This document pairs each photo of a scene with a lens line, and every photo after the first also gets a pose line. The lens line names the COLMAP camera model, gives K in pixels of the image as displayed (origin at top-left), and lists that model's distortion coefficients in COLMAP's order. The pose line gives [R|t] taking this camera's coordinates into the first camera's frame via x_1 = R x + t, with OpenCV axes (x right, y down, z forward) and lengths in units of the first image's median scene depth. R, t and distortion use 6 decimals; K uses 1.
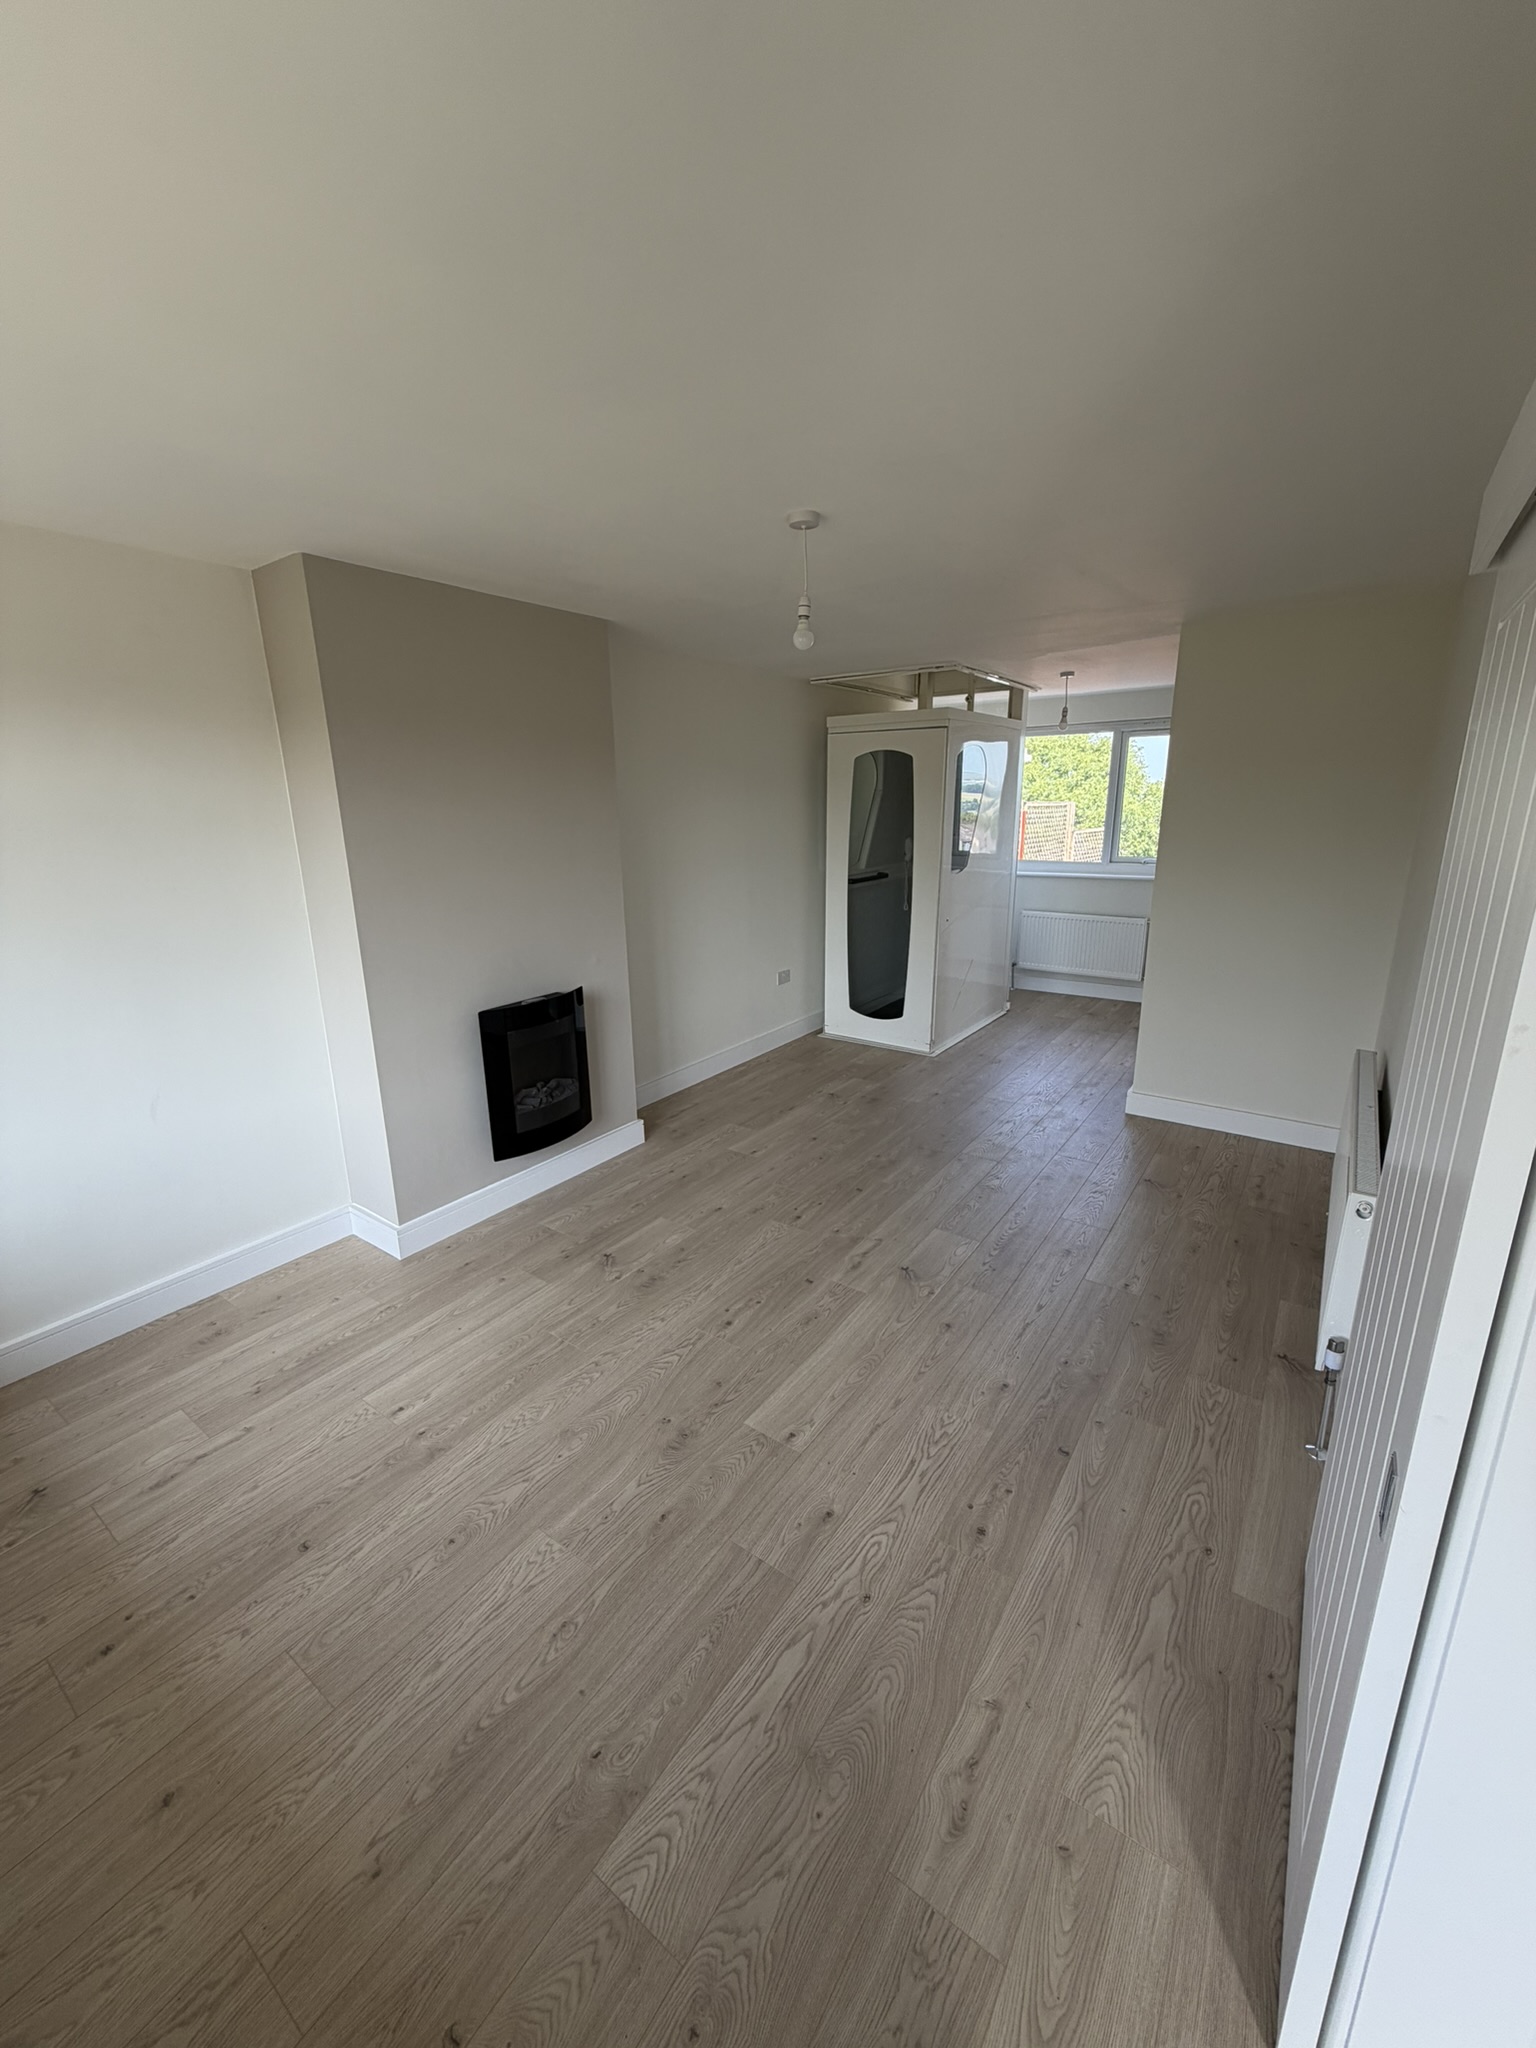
lens RADIAL K [[813.9, 0, 766.9], [0, 813.9, 1016.4], [0, 0, 1]] dist [0.000448, 0.000146]
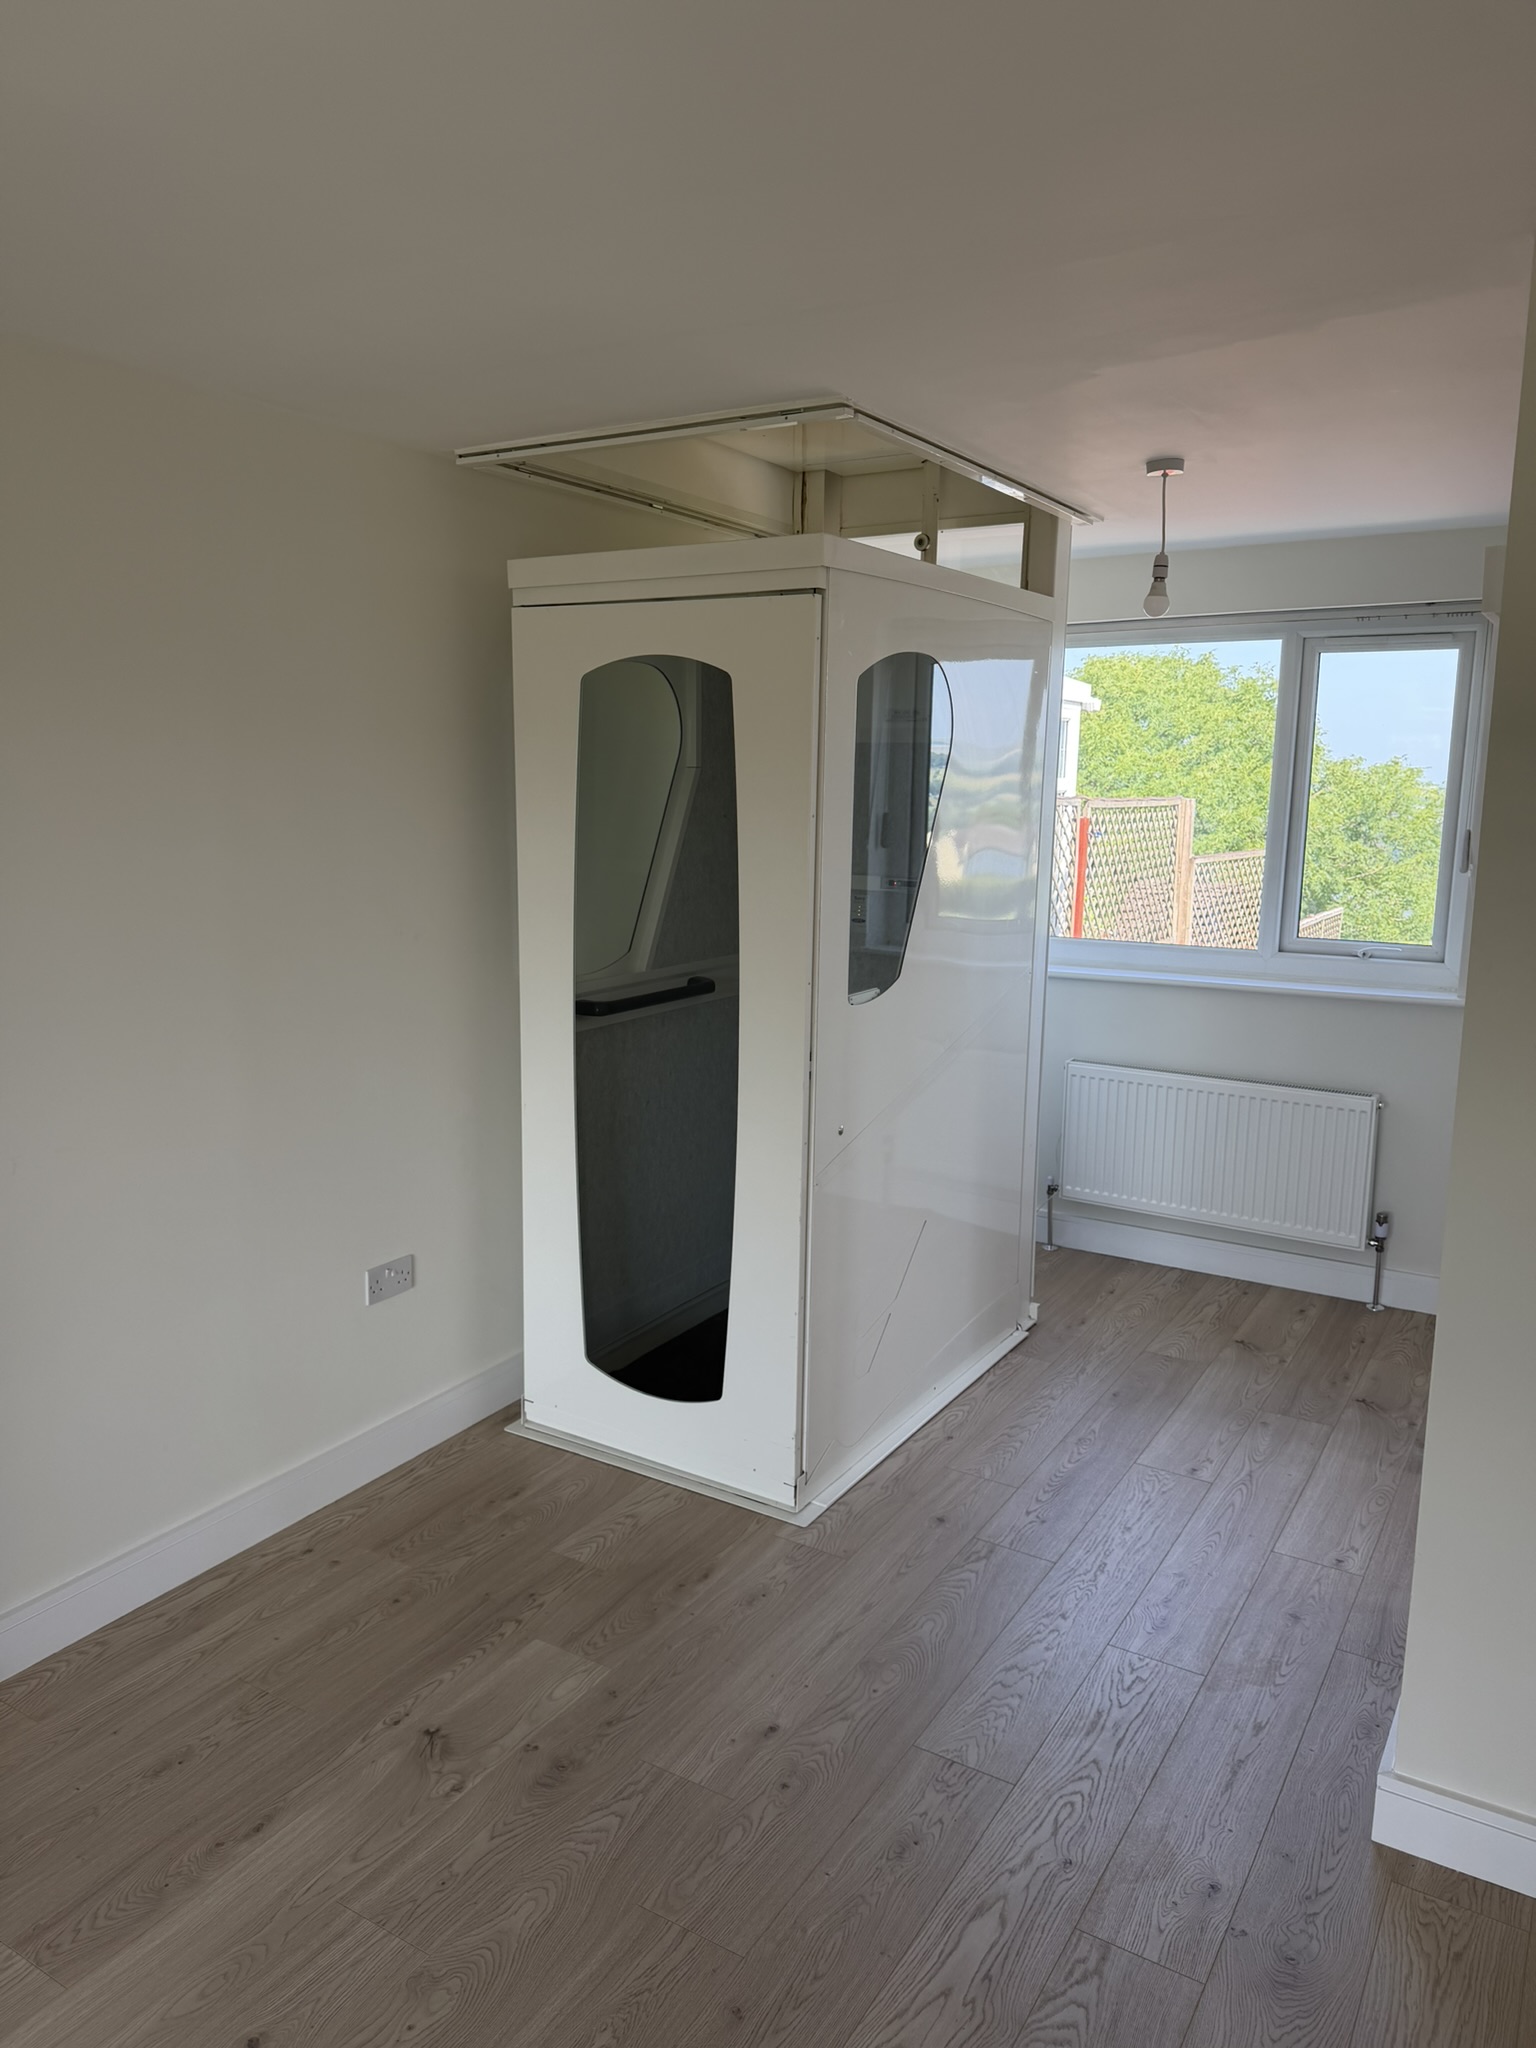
lens RADIAL K [[1441.1, 0, 768.0], [0, 1441.1, 1024.0], [0, 0, 1]] dist [0.088943, -0.137680]
pose [[0.997420, 0.014532, 0.070306, 0.245942], [-0.008205, 0.995956, -0.089466, -0.184542], [-0.071322, 0.088658, 0.993505, 0.636661]]
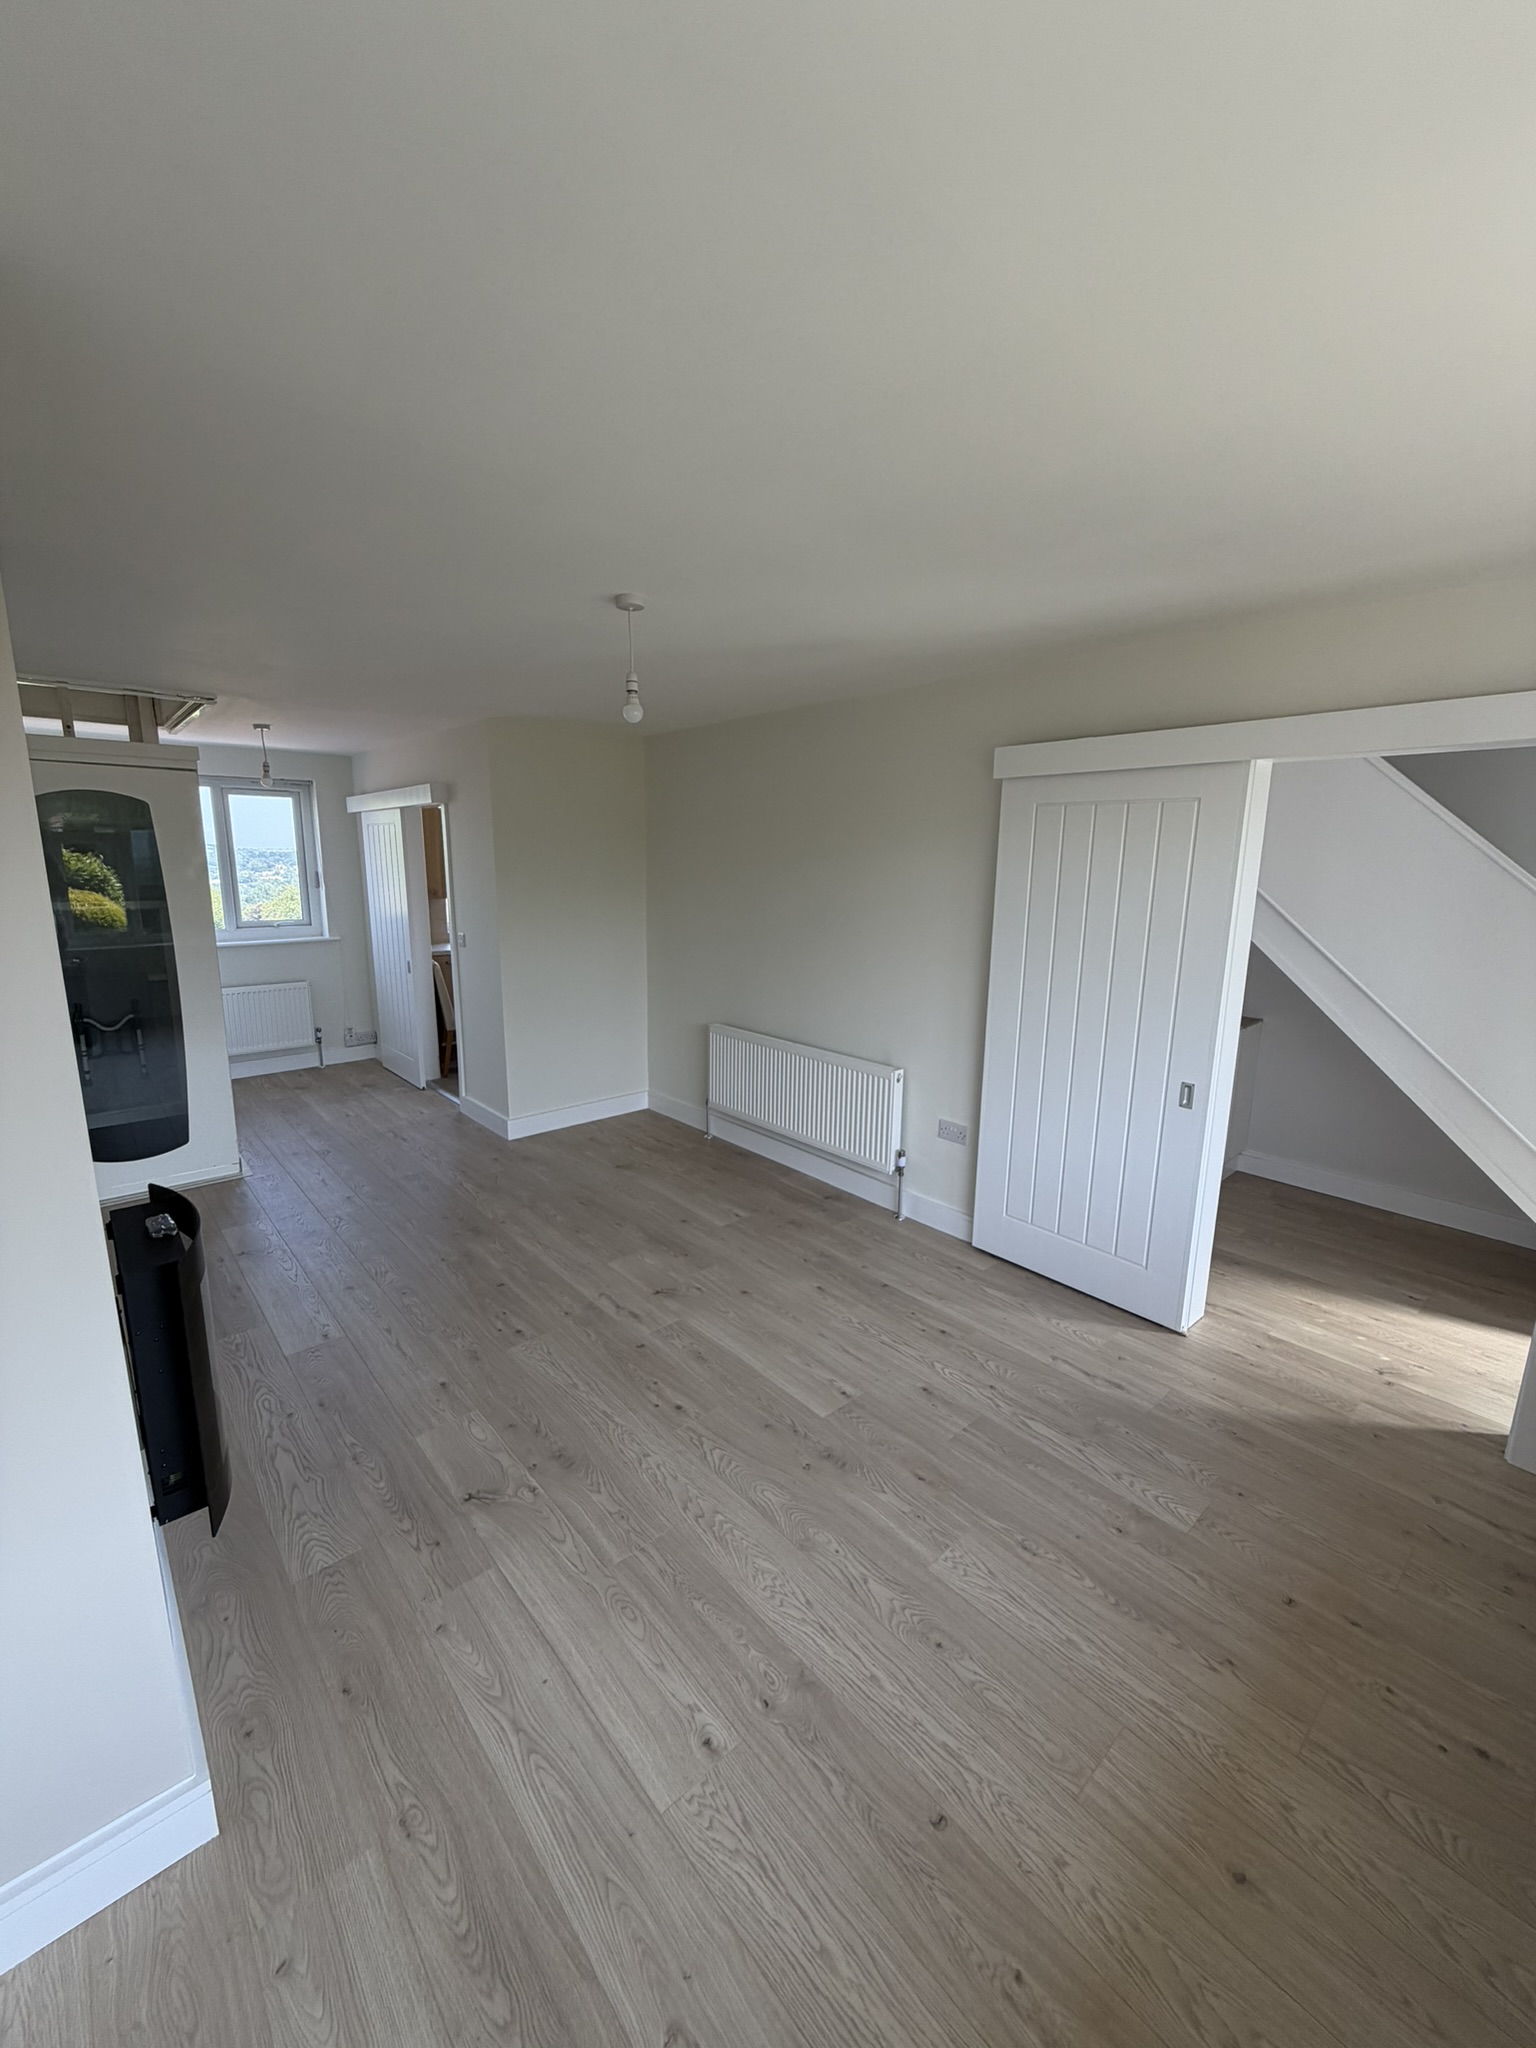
lens RADIAL K [[813.9, 0, 766.9], [0, 813.9, 1016.4], [0, 0, 1]] dist [0.000448, 0.000146]
pose [[0.226505, -0.169577, 0.959135, -0.731250], [0.237379, 0.964646, 0.114493, -0.124775], [-0.944641, 0.201745, 0.258751, 0.484082]]
